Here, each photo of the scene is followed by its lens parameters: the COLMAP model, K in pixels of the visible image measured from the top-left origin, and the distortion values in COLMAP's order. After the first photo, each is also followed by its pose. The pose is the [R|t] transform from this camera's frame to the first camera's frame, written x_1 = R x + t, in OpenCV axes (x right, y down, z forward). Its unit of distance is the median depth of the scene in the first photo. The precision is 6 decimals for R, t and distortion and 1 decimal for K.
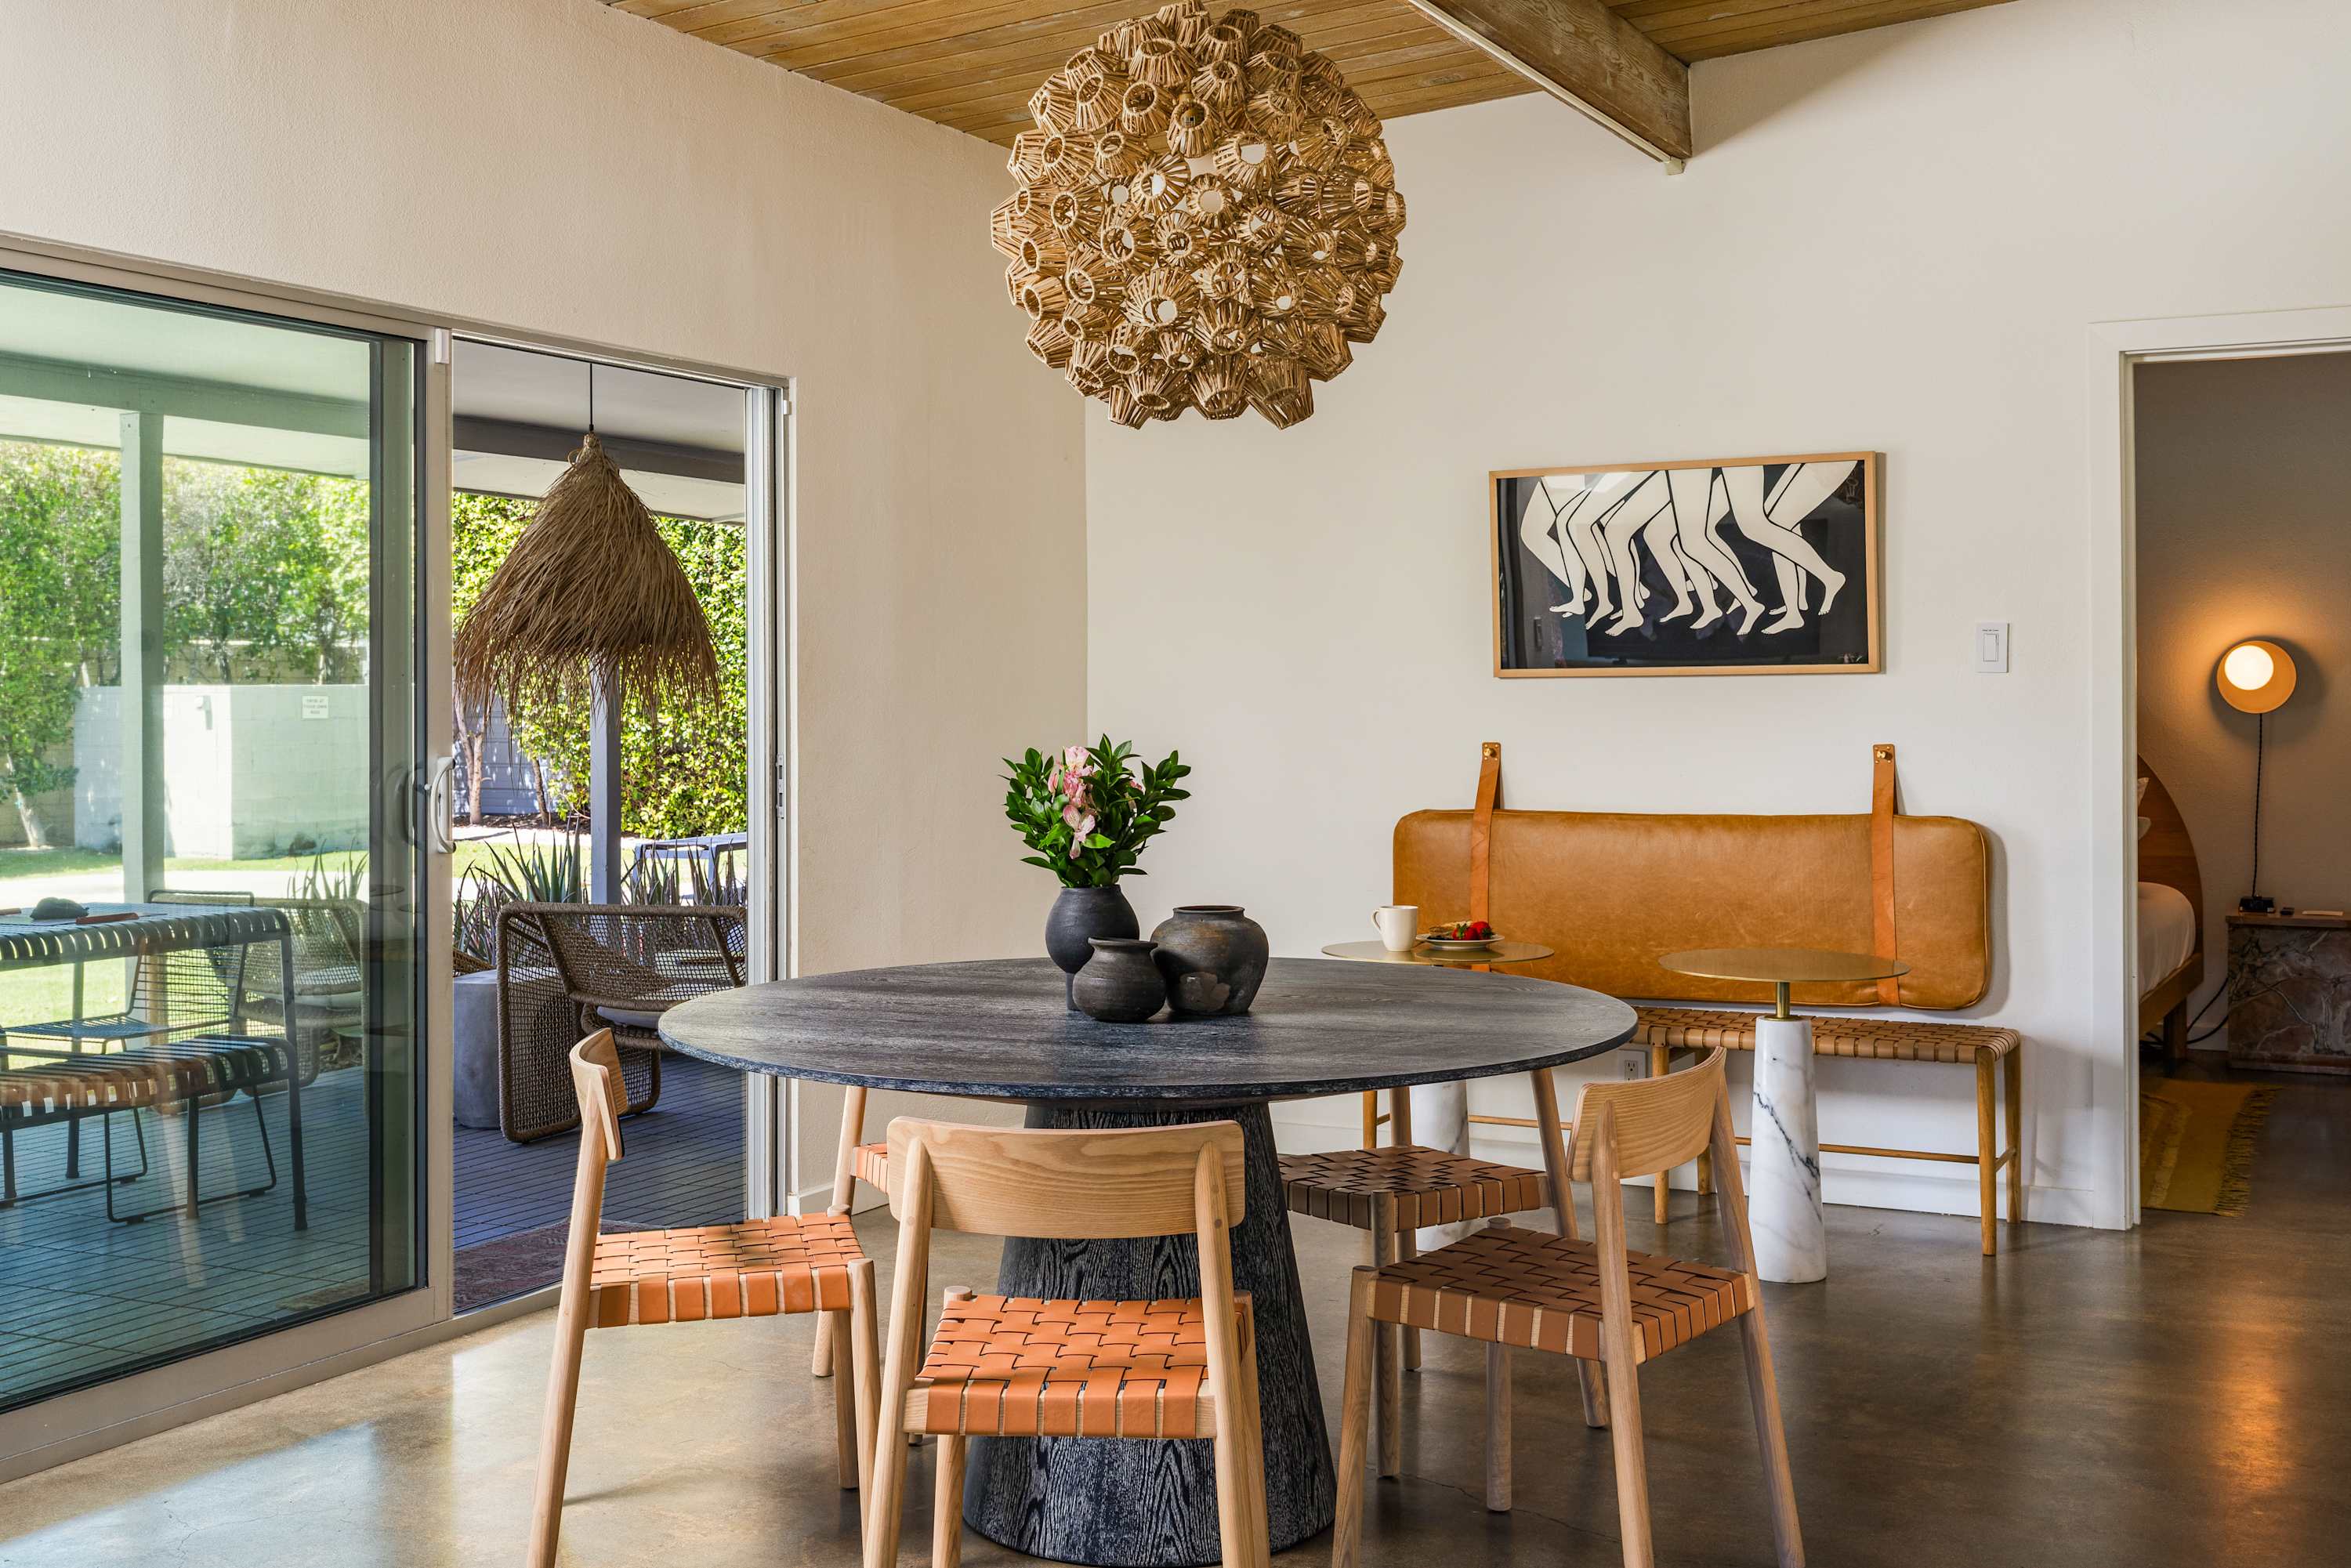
lens RADIAL K [[2166.5, 0, 1175.3], [0, 2166.5, 734.6], [0, 0, 1]] dist [0.002353, -0.000150]
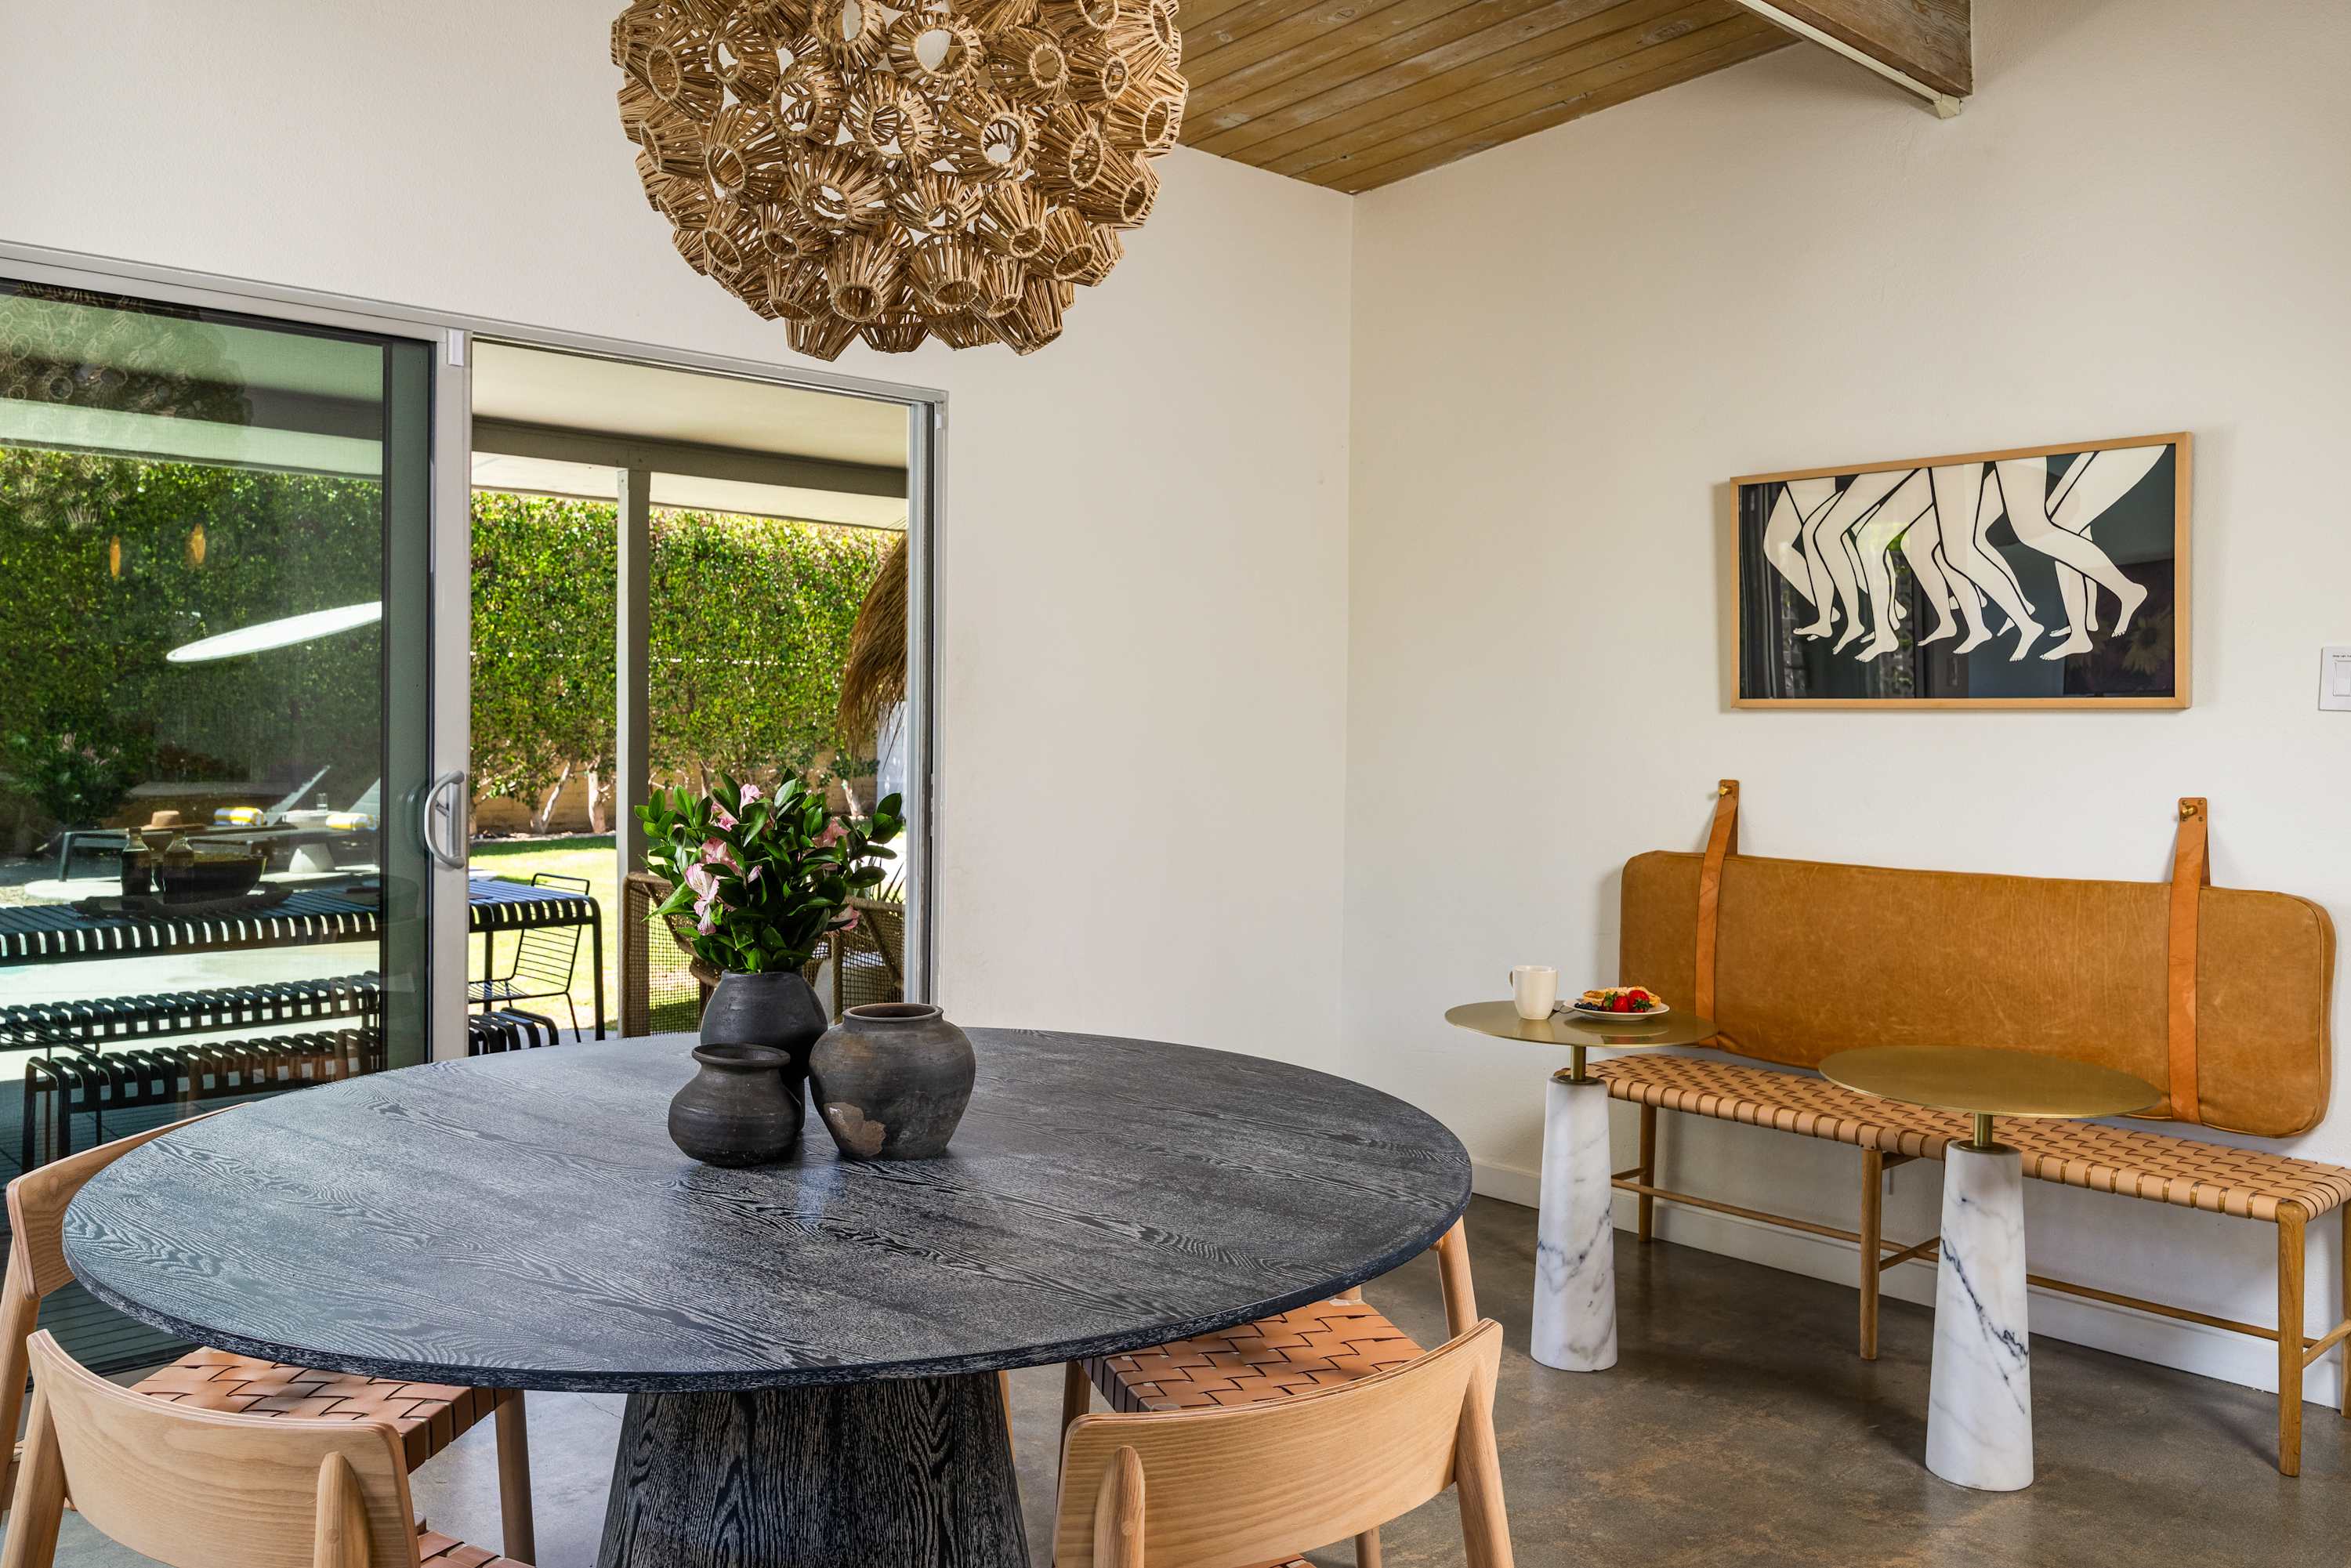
lens RADIAL K [[1727.7, 0, 1189.2], [0, 1727.7, 775.9], [0, 0, 1]] dist [0.008190, -0.006433]
pose [[0.952983, 0.027503, -0.301773, 0.158922], [-0.022740, 0.999555, 0.019284, -0.007240], [0.302169, -0.011515, 0.953185, 0.263241]]
